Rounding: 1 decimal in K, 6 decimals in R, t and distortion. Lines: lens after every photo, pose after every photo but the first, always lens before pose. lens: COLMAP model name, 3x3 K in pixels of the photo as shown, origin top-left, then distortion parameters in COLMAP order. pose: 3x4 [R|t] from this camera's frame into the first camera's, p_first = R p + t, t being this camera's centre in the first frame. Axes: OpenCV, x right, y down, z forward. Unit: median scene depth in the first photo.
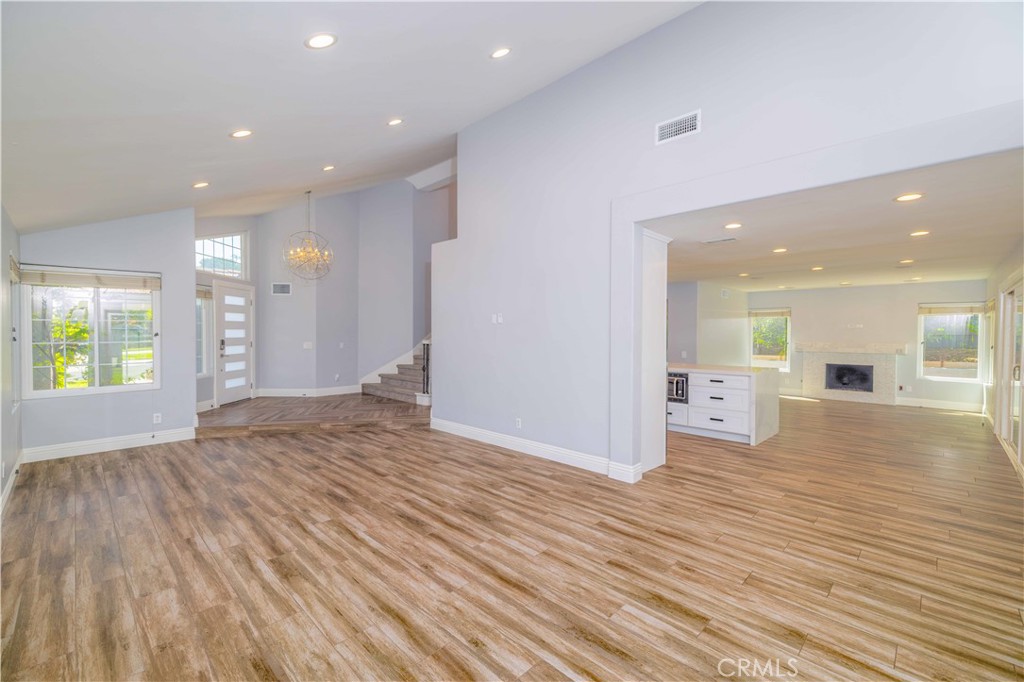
lens RADIAL K [[431.5, 0, 512.0], [0, 431.5, 340.8], [0, 0, 1]] dist [0.001633, -0.000384]
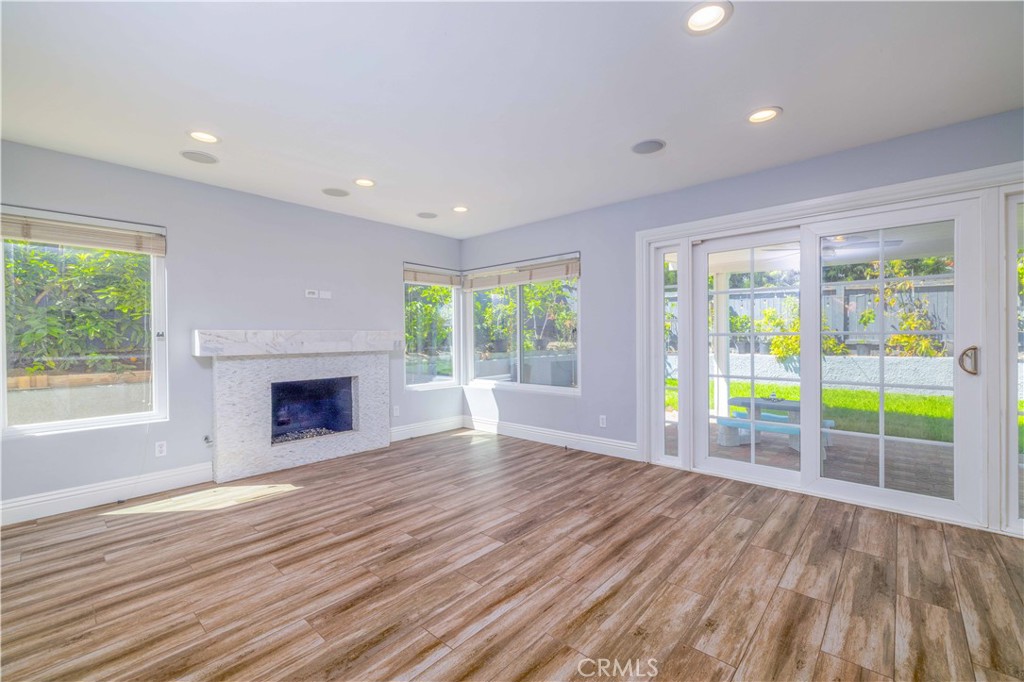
lens RADIAL K [[431.5, 0, 508.6], [0, 431.5, 339.4], [0, 0, 1]] dist [0.001633, -0.000384]
pose [[-0.043063, -0.007982, 0.999040, 0.337413], [0.024887, 0.999649, 0.009059, 0.015026], [-0.998762, 0.025253, -0.042849, 0.850572]]
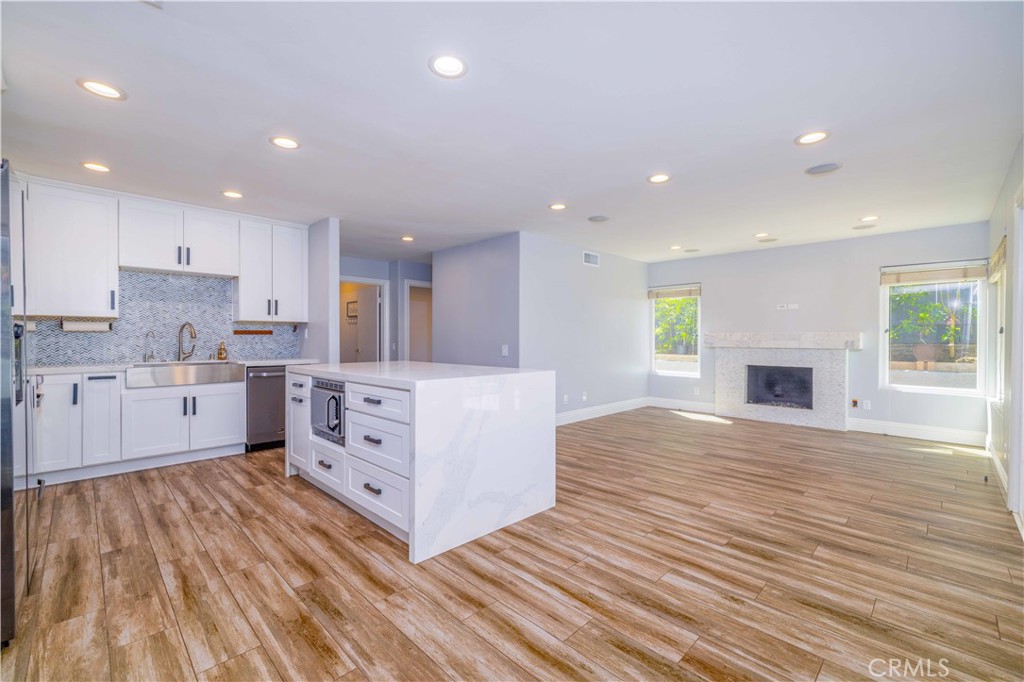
lens RADIAL K [[431.5, 0, 510.3], [0, 431.5, 339.7], [0, 0, 1]] dist [0.001633, -0.000384]
pose [[0.999967, 0.000246, -0.008063, 0.398270], [-0.000340, 0.999931, -0.011702, 0.023598], [0.008059, 0.011705, 0.999899, 0.361386]]
